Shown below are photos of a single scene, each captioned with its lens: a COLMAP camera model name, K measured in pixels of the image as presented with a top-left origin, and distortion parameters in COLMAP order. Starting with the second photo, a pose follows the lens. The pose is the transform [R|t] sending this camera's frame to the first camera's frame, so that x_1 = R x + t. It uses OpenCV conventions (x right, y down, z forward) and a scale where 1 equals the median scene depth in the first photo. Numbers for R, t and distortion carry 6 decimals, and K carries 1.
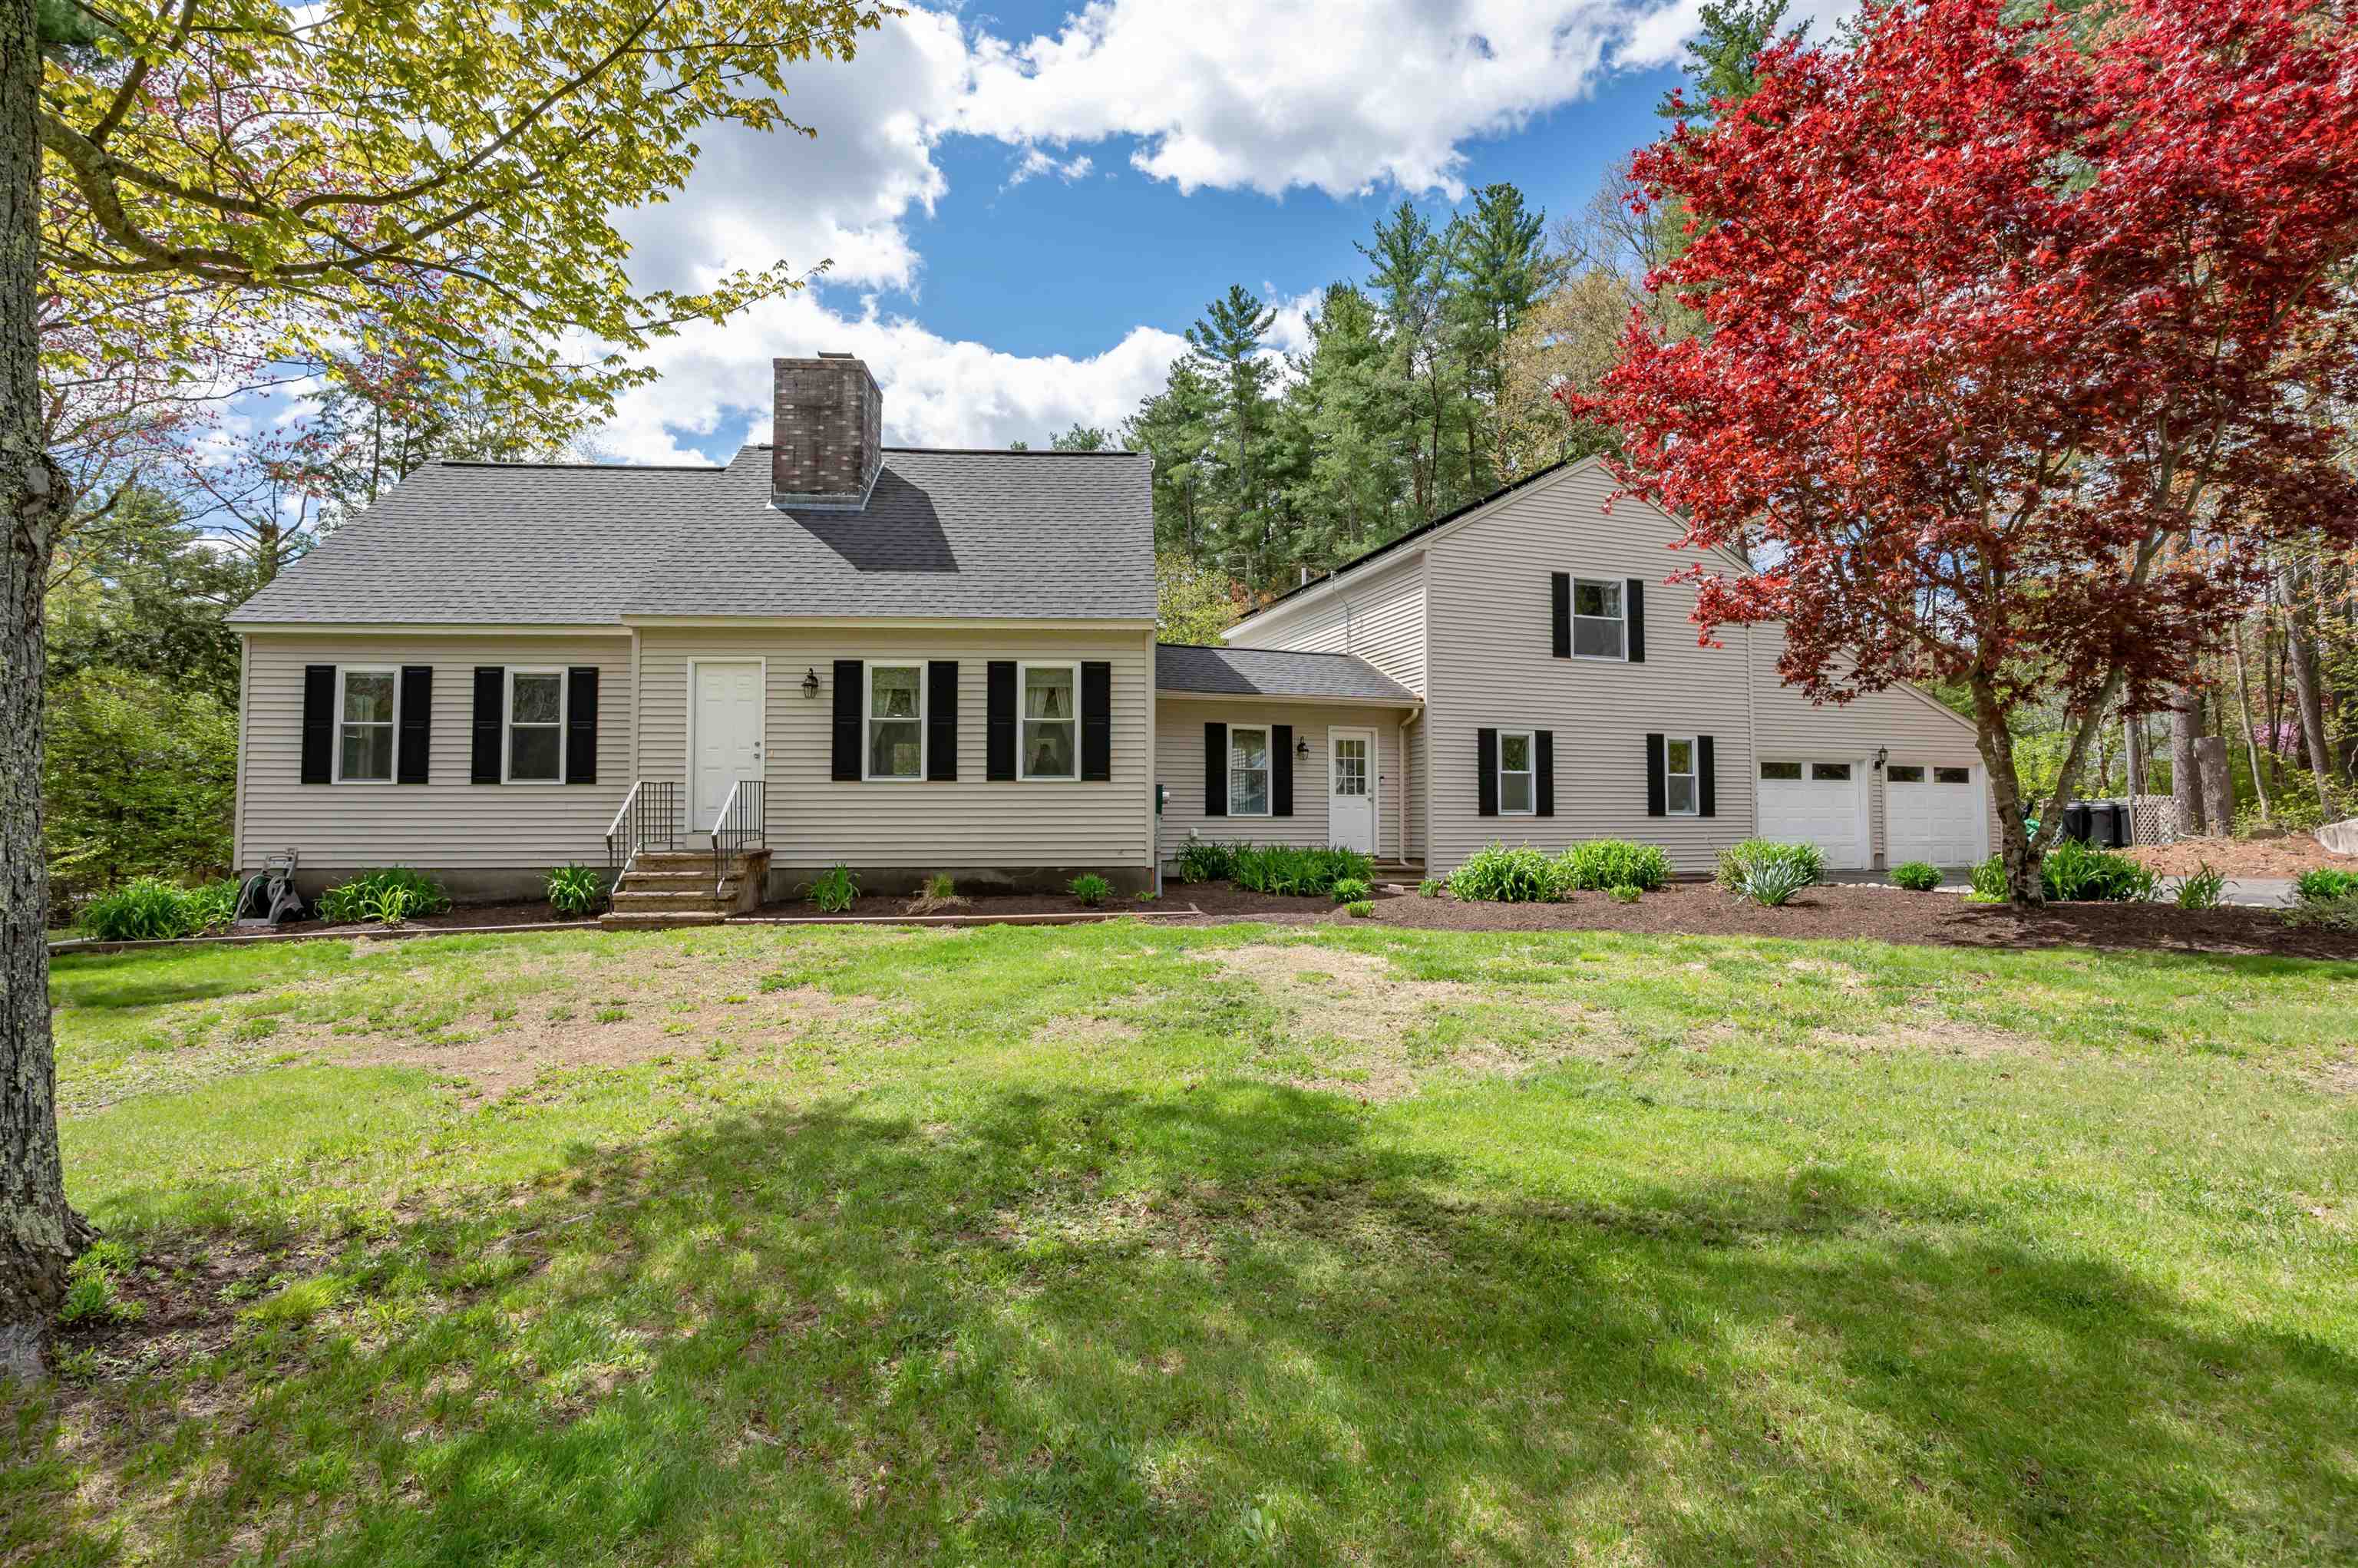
lens RADIAL K [[1170.4, 0, 1179.0], [0, 1170.4, 784.0], [0, 0, 1]] dist [0.022610, -0.032912]
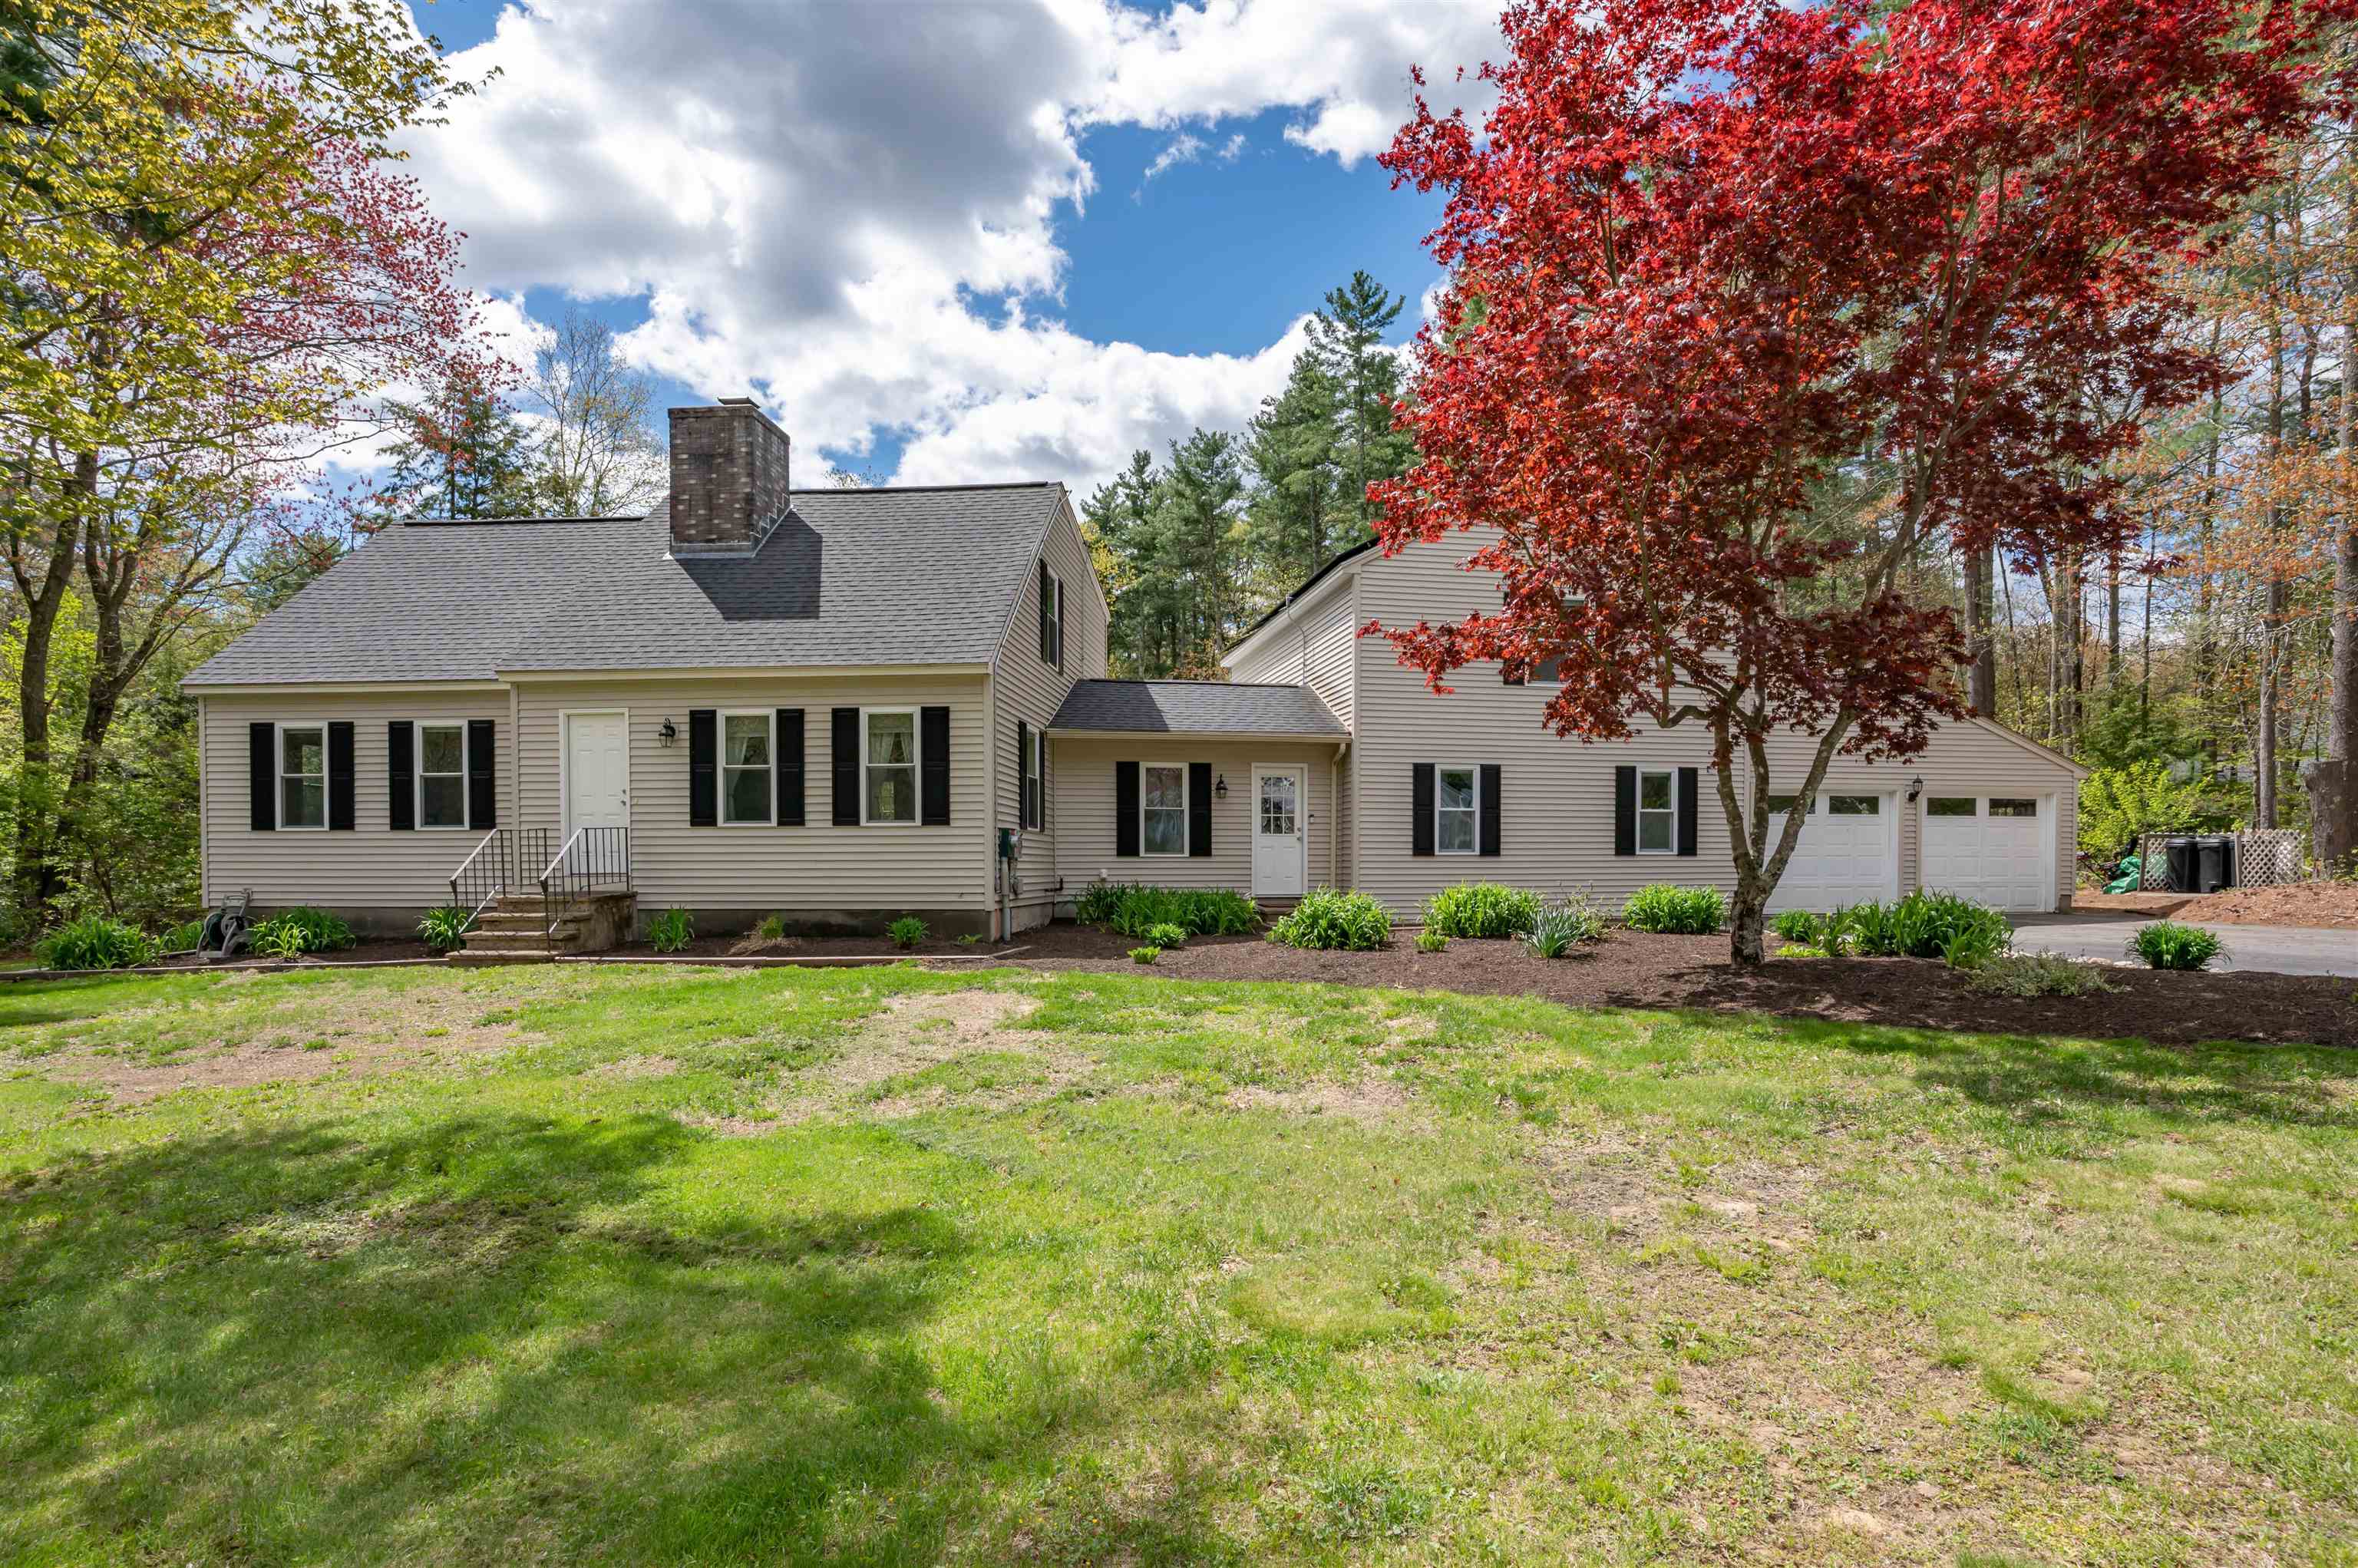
lens RADIAL K [[1239.9, 0, 1178.9], [0, 1239.9, 874.8], [0, 0, 1]] dist [-0.011981, -0.000160]
pose [[0.990538, 0.002583, -0.137214, 0.276701], [0.004522, 0.998666, 0.051446, -0.013714], [0.137164, -0.051580, 0.989205, -0.031395]]
